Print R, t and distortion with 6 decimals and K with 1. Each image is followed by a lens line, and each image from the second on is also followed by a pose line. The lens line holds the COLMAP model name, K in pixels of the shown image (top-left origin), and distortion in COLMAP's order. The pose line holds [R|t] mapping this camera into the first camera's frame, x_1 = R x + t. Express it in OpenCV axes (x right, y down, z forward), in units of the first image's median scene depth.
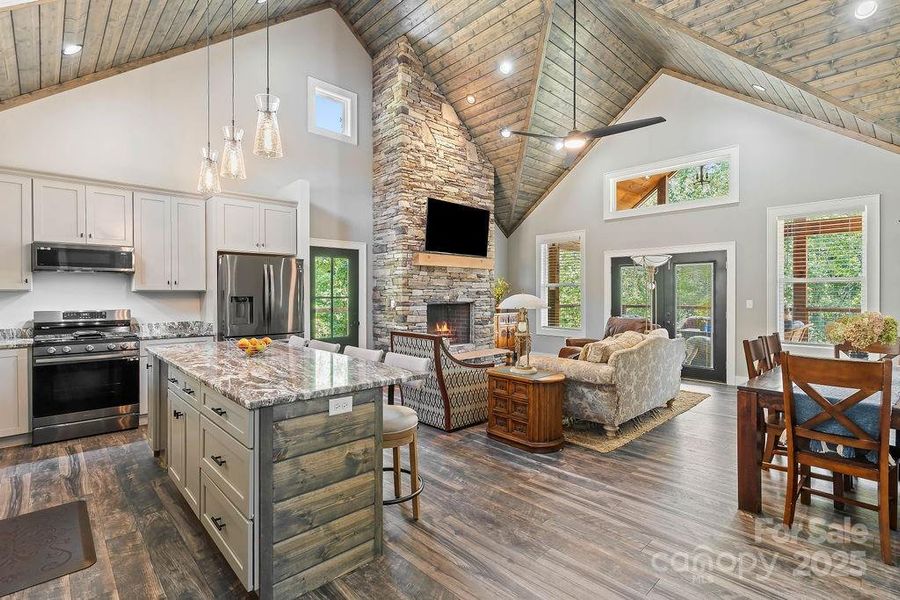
lens RADIAL K [[425.7, 0, 450.0], [0, 425.7, 300.0], [0, 0, 1]] dist [-0.001427, -0.000163]
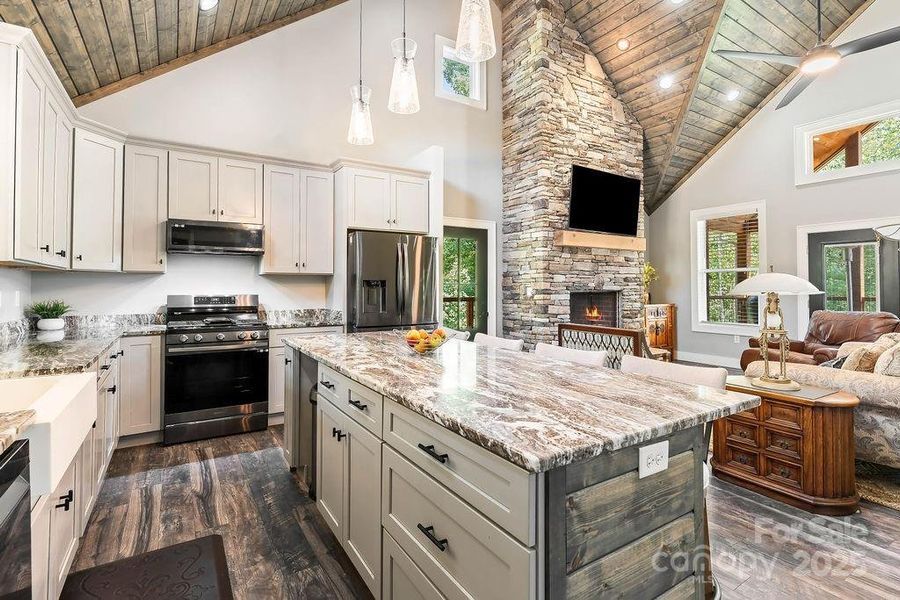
lens RADIAL K [[432.4, 0, 448.4], [0, 432.4, 283.9], [0, 0, 1]] dist [-0.001855, 0.000424]
pose [[0.980920, 0.000072, -0.194410, -0.173427], [-0.004108, 0.999784, -0.020360, 0.016372], [0.194367, 0.020770, 0.980709, 0.173535]]
